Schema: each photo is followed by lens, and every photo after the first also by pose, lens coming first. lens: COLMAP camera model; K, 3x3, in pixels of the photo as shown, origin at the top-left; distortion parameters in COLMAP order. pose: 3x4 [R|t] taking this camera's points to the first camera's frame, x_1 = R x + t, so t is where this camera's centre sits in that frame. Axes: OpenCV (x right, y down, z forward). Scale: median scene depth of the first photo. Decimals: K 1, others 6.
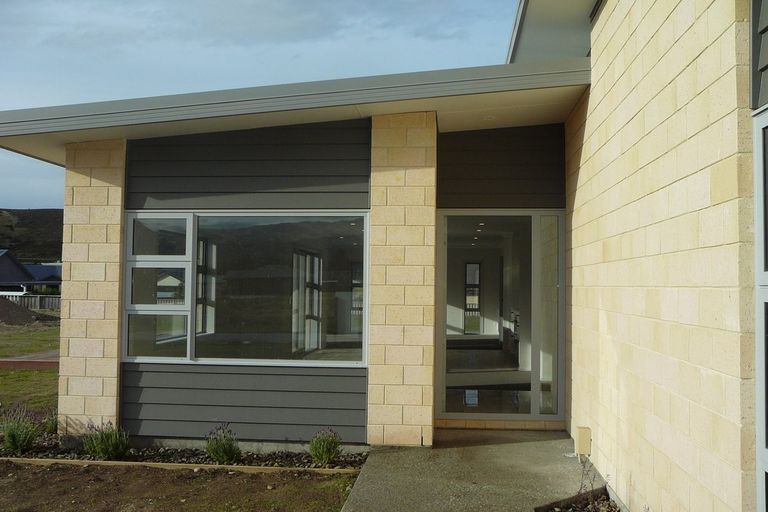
lens RADIAL K [[795.8, 0, 384.0], [0, 795.8, 256.0], [0, 0, 1]] dist [0.004820, 0.038737]
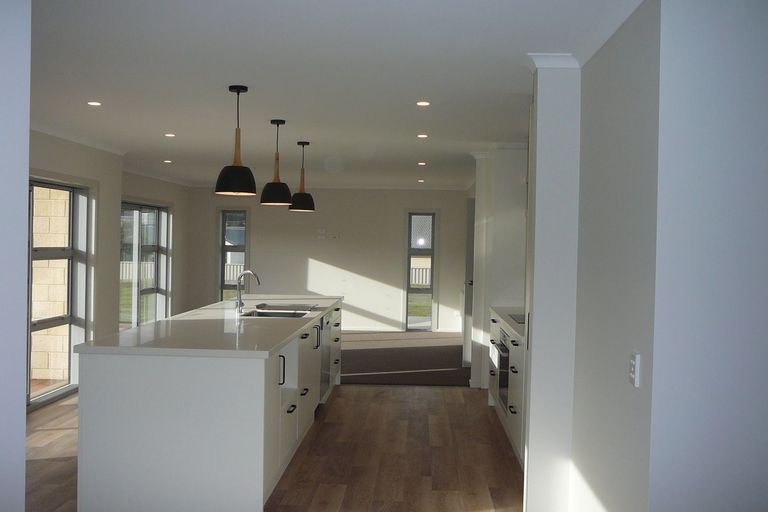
lens RADIAL K [[795.8, 0, 384.0], [0, 795.8, 256.0], [0, 0, 1]] dist [0.004820, 0.038737]
pose [[0.998871, 0.005698, 0.047158, 0.055565], [-0.008277, 0.998470, 0.054672, 0.007987], [-0.046774, -0.055000, 0.997390, 0.399776]]
